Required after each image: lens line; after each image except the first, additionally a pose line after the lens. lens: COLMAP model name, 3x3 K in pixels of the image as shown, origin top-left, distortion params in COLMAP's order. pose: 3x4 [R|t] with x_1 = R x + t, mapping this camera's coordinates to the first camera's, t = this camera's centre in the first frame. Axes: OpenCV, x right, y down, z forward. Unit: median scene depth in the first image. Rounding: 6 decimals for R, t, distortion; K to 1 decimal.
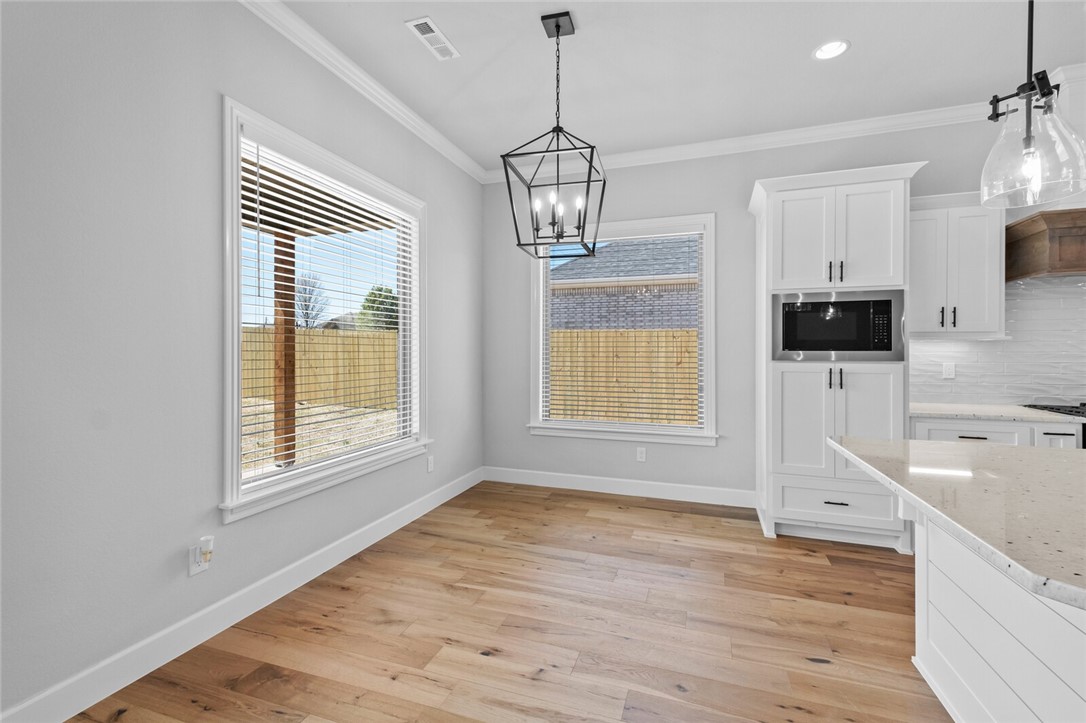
lens RADIAL K [[480.9, 0, 540.3], [0, 480.9, 353.3], [0, 0, 1]] dist [0.023632, 0.000002]
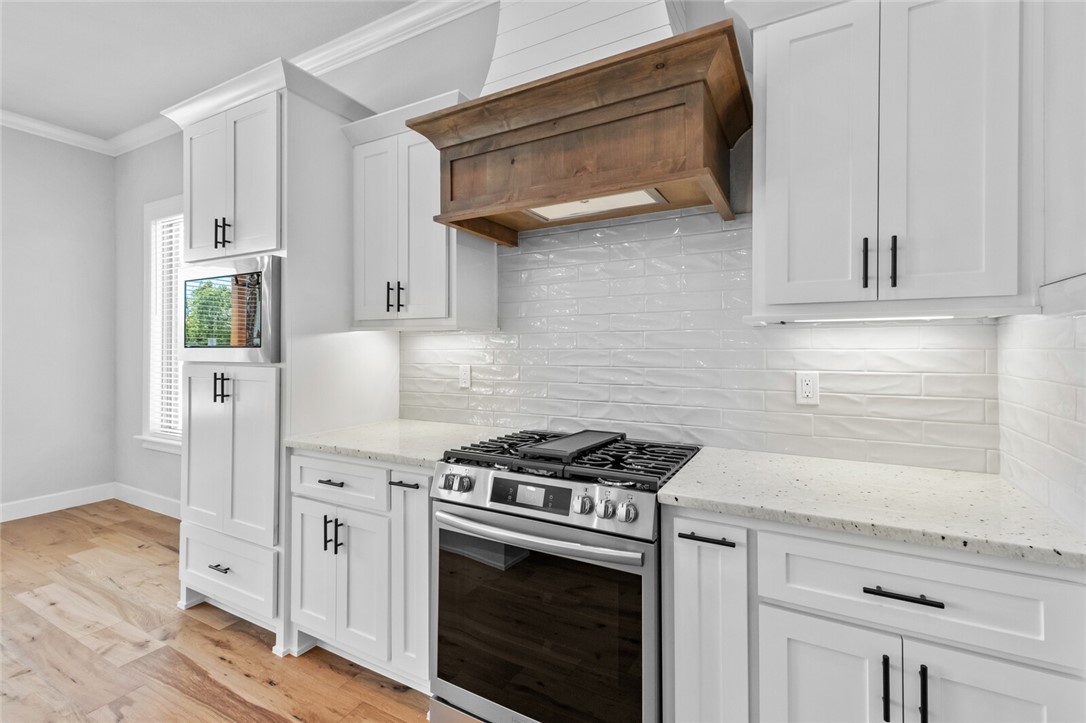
lens RADIAL K [[480.9, 0, 540.3], [0, 480.9, 353.3], [0, 0, 1]] dist [0.023632, 0.000002]
pose [[0.983810, -0.001297, -0.179208, 1.067044], [0.001454, 0.999999, 0.000746, 0.002853], [0.179207, -0.000994, 0.983811, 0.358947]]
